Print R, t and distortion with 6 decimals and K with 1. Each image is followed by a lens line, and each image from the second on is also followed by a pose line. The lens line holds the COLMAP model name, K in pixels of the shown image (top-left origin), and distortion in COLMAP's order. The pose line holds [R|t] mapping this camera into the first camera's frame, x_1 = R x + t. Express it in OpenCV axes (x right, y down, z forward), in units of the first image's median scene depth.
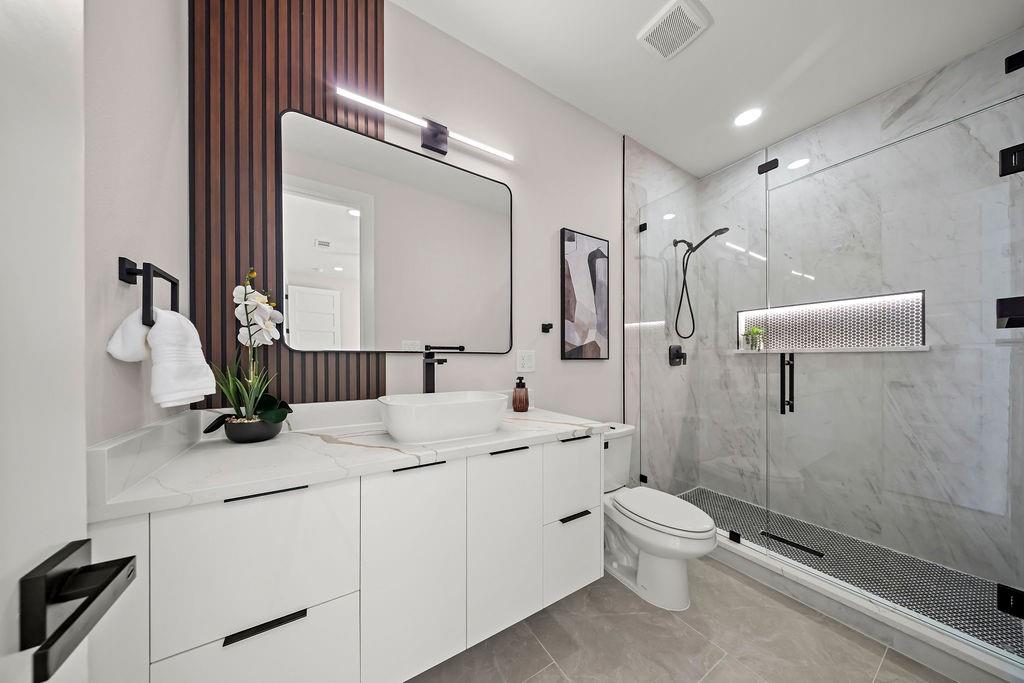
lens RADIAL K [[306.5, 0, 511.4], [0, 306.5, 357.0], [0, 0, 1]] dist [-0.000470, -0.000089]
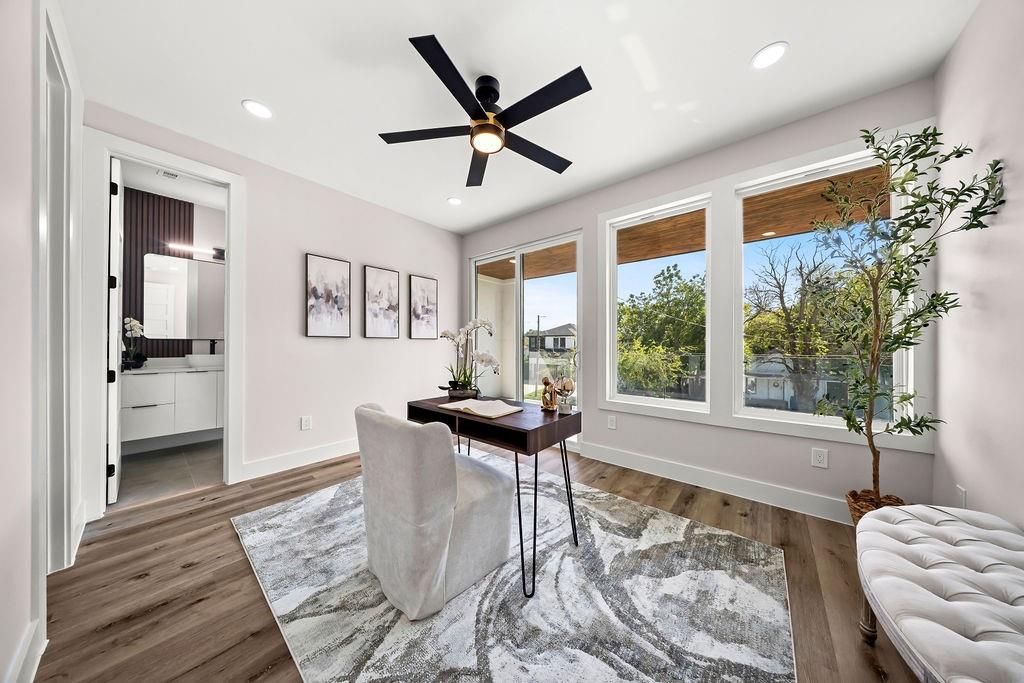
lens RADIAL K [[305.0, 0, 513.1], [0, 305.0, 344.1], [0, 0, 1]] dist [-0.000953, -0.000215]
pose [[0.948218, 0.004163, 0.317593, 1.464798], [-0.002113, 0.999975, -0.006798, 0.036434], [-0.317614, 0.005775, 0.948203, -2.524459]]
